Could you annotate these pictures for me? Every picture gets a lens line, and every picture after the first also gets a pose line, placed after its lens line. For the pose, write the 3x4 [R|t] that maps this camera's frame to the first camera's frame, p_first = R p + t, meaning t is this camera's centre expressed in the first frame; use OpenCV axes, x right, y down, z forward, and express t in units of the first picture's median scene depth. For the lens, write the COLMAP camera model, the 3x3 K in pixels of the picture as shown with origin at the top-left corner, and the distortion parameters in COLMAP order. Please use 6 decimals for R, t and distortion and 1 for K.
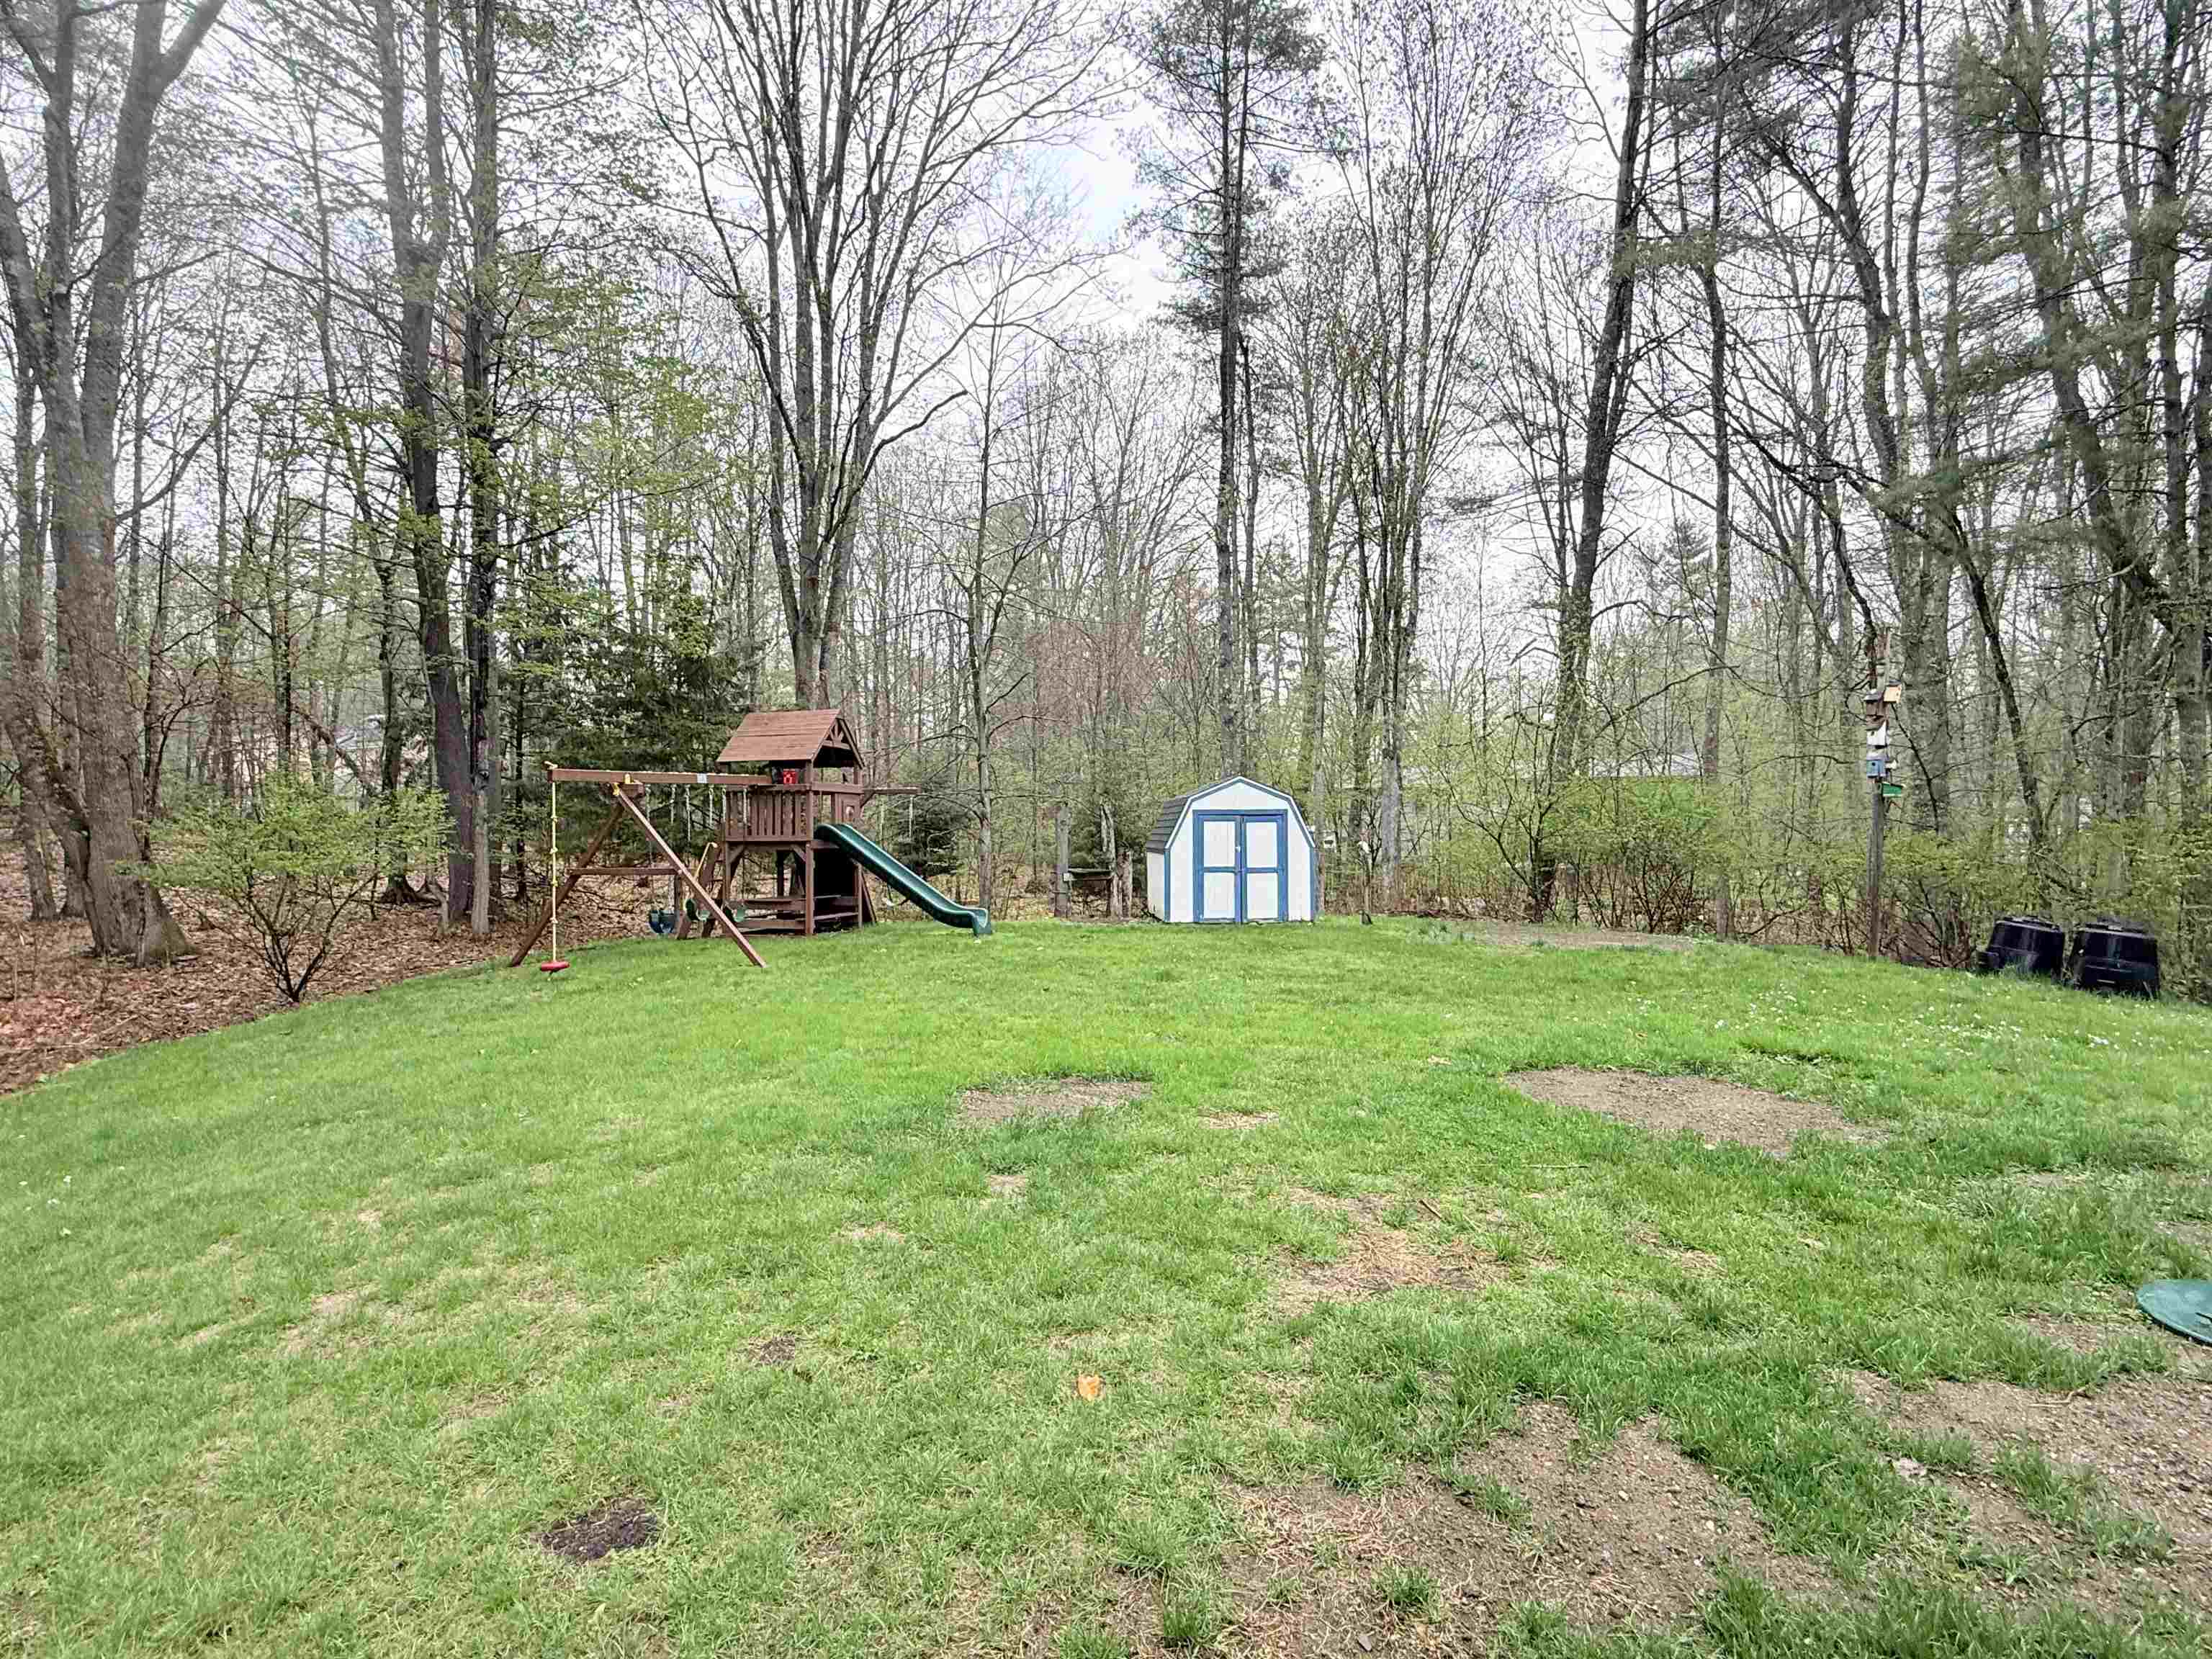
lens RADIAL K [[1094.7, 0, 1106.4], [0, 1094.7, 822.4], [0, 0, 1]] dist [-0.000531, -0.000043]
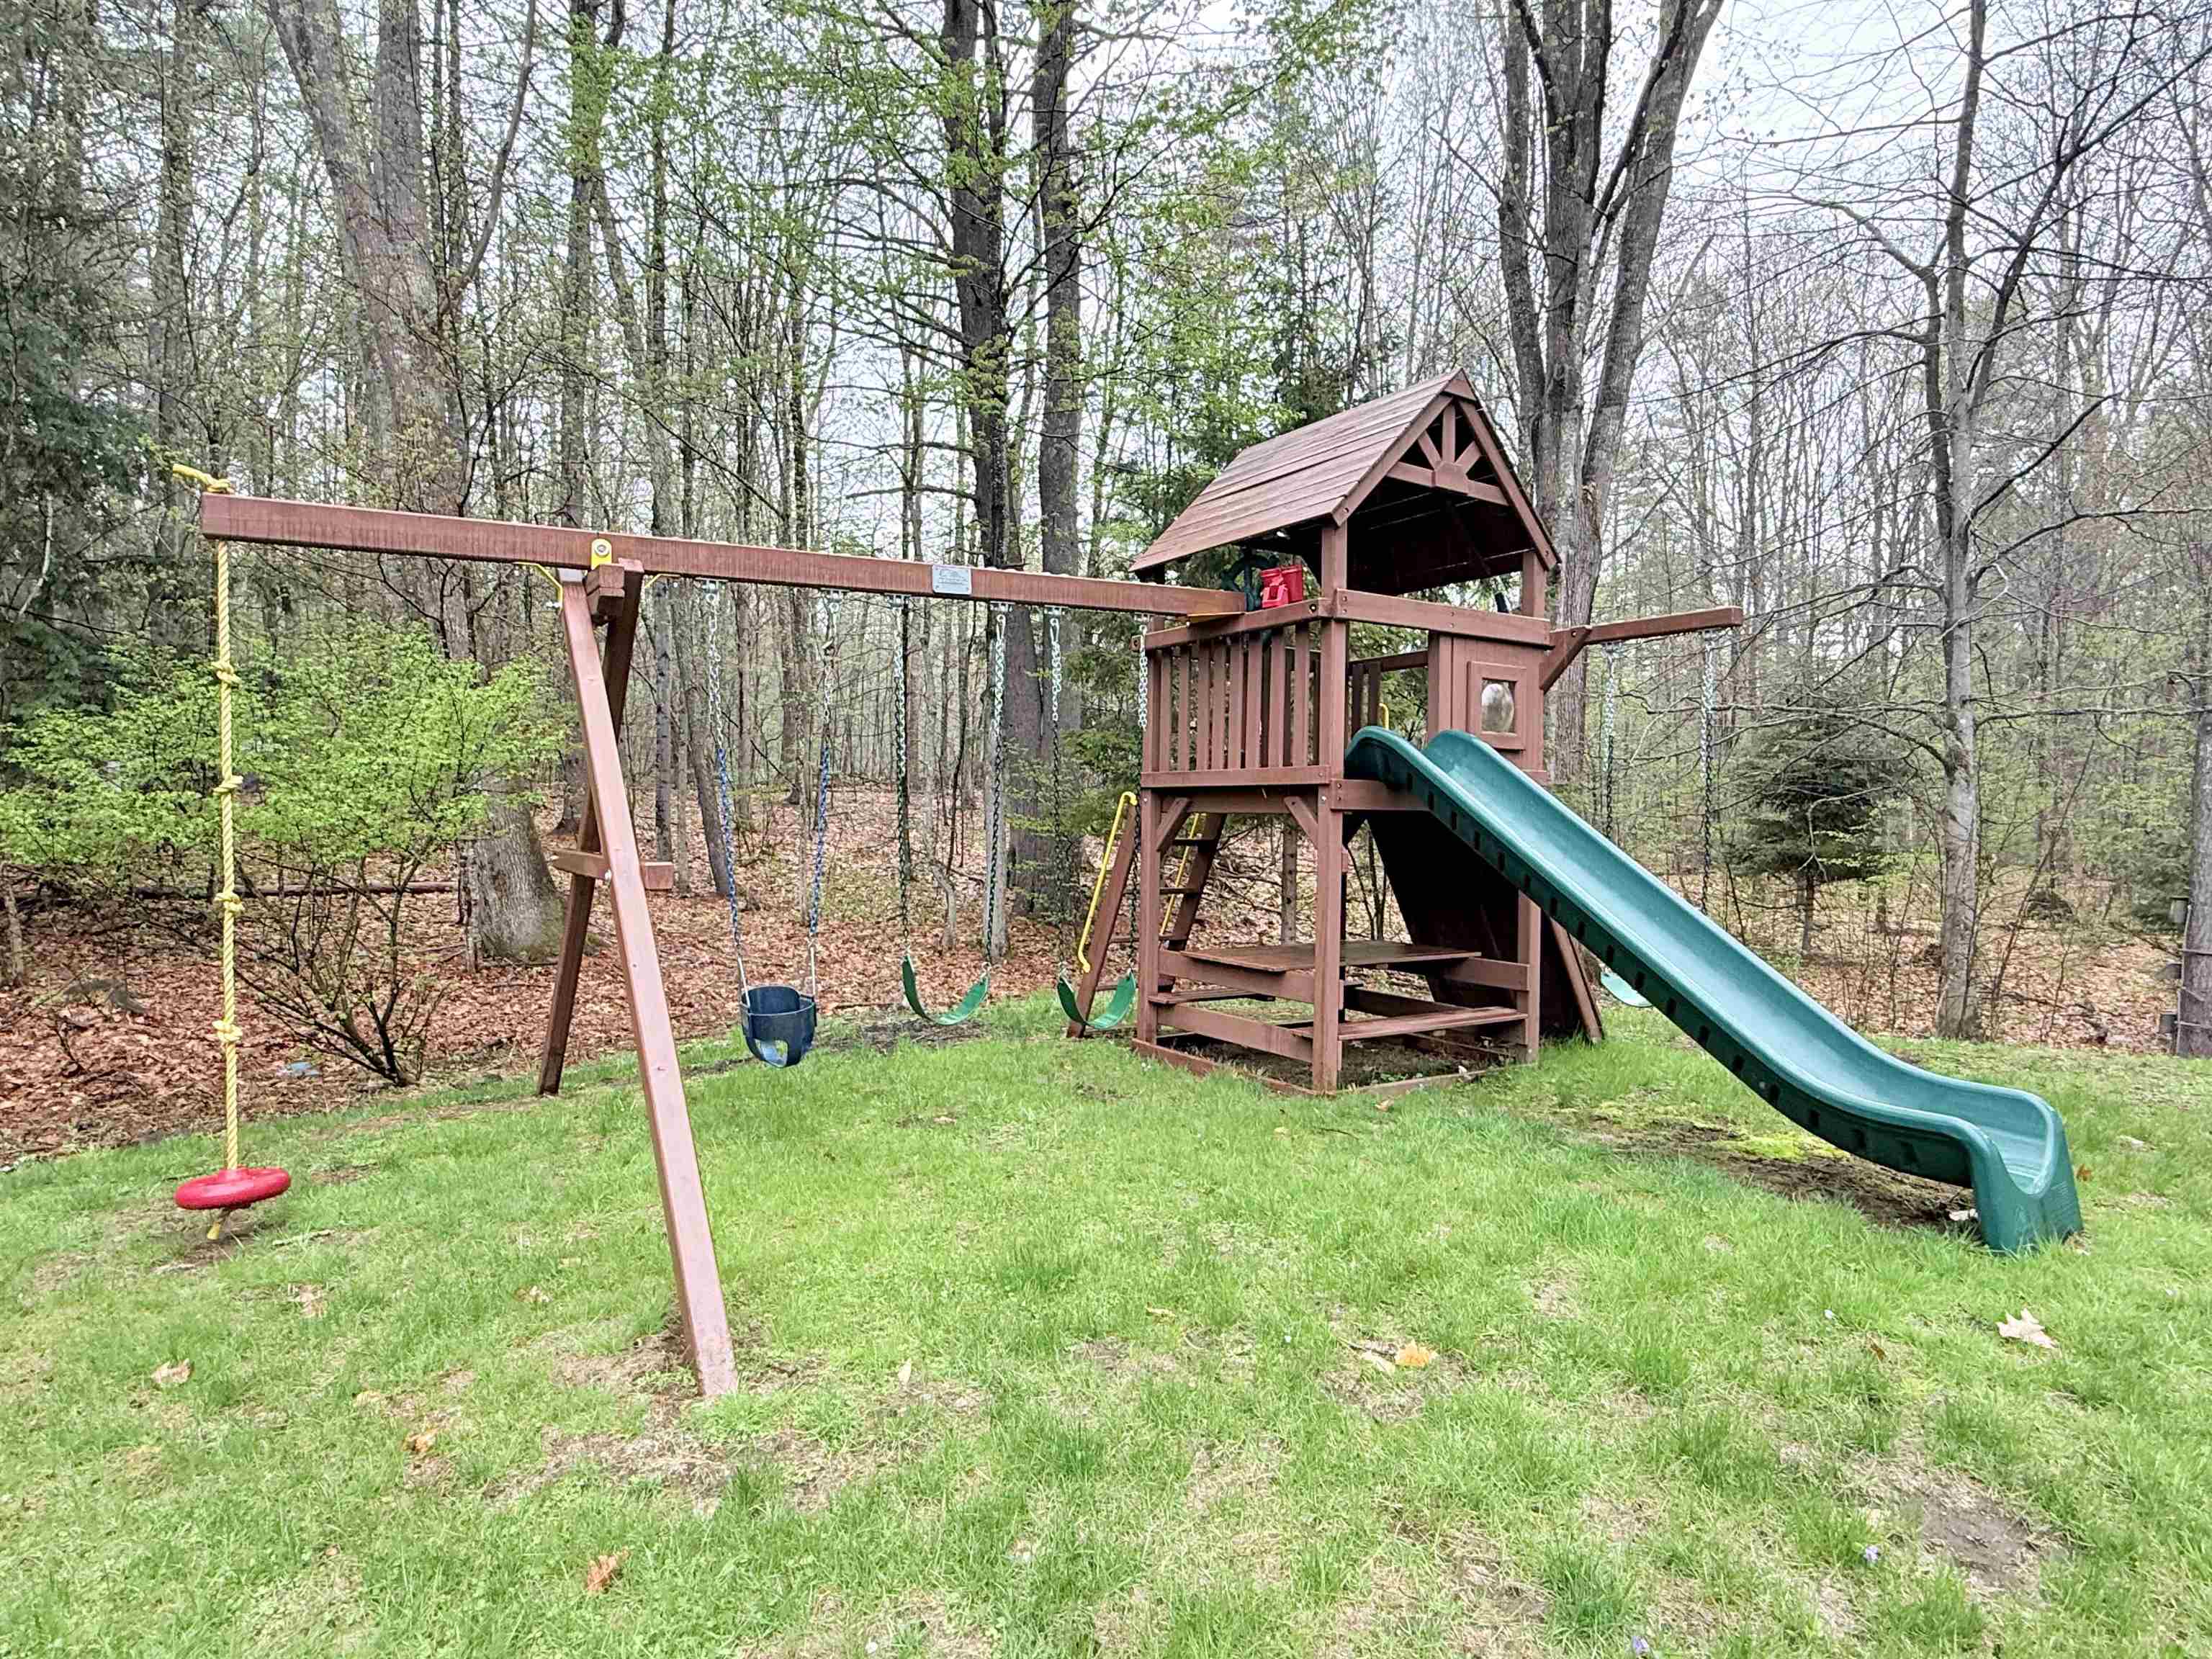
lens RADIAL K [[1219.4, 0, 1102.6], [0, 1219.4, 815.0], [0, 0, 1]] dist [-0.000692, 0.001457]
pose [[0.762441, 0.020582, -0.646730, -0.089492], [-0.012092, 0.999773, 0.017563, 0.019184], [0.646944, -0.005570, 0.762517, 0.640154]]
